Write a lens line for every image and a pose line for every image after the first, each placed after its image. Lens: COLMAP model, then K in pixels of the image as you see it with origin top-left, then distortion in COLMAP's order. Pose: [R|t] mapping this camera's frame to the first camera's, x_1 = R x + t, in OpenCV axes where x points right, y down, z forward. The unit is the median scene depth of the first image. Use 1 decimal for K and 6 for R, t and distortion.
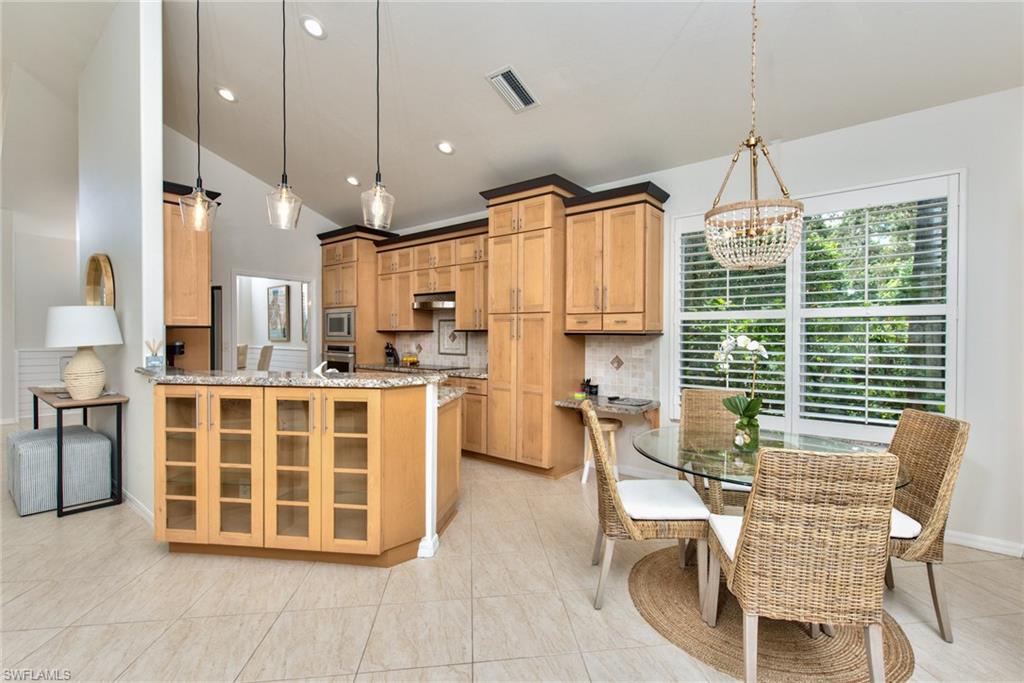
lens RADIAL K [[437.2, 0, 526.9], [0, 437.2, 345.5], [0, 0, 1]] dist [0.001092, -0.000056]
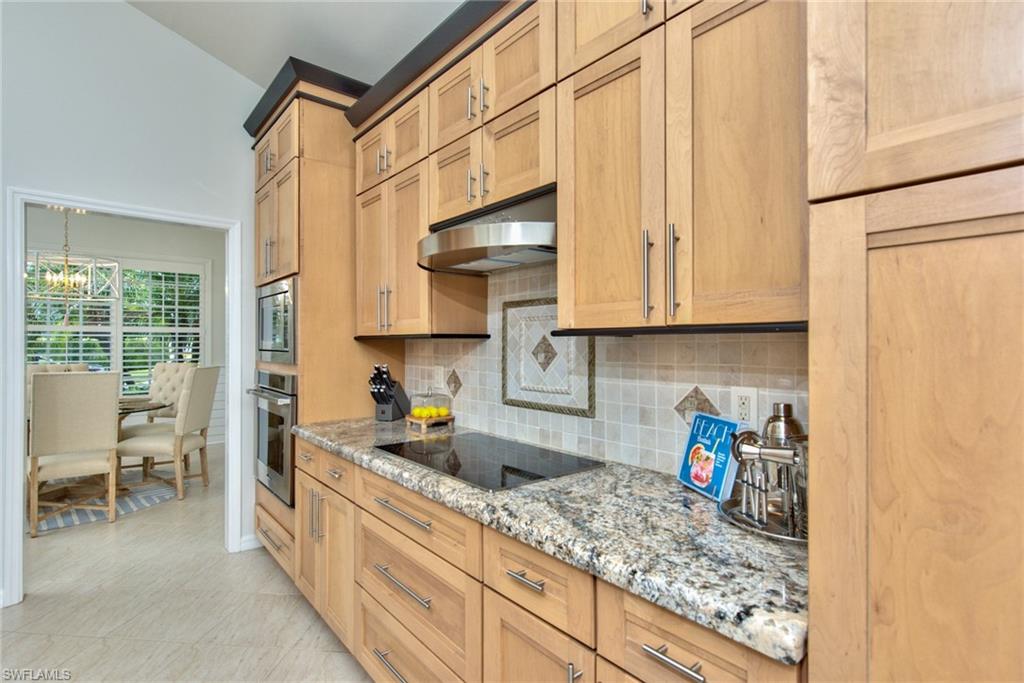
lens RADIAL K [[485.8, 0, 512.0], [0, 485.8, 341.5], [0, 0, 1]] dist [-0.001597, -0.000144]
pose [[0.975832, -0.008141, -0.218369, -0.154195], [0.002758, 0.999685, -0.024940, -0.025902], [0.218503, 0.023735, 0.975548, 0.865390]]
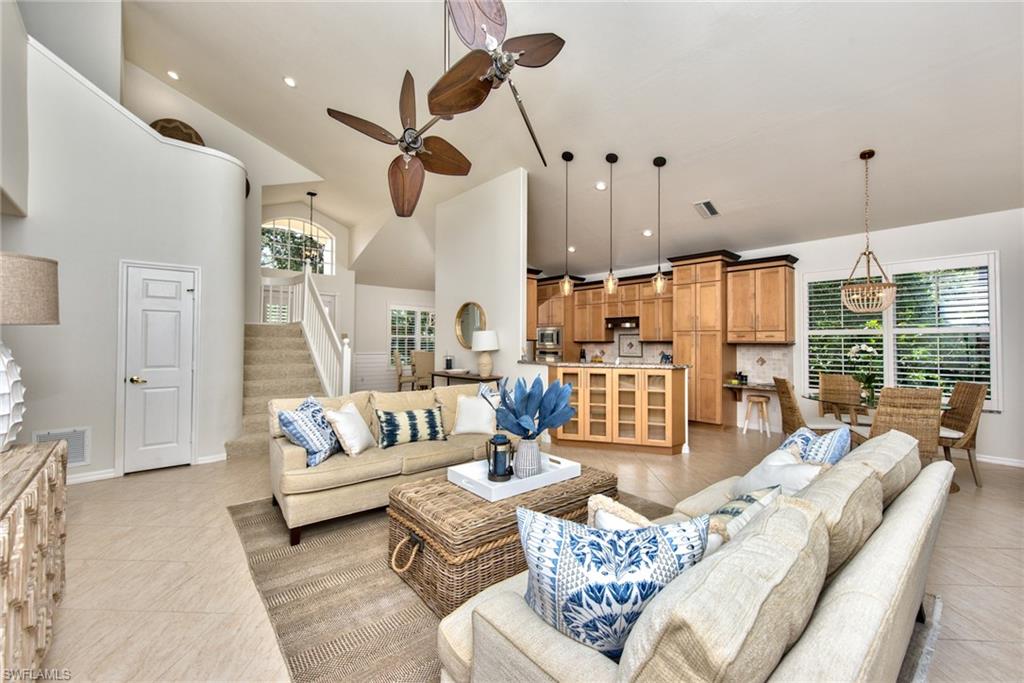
lens RADIAL K [[405.1, 0, 512.0], [0, 405.1, 341.5], [0, 0, 1]] dist [-0.001815, -0.000207]
pose [[0.983643, -0.002128, -0.180116, -0.429338], [-0.003276, 0.999554, -0.029699, 0.013569], [0.180099, 0.029803, 0.983197, -0.635072]]
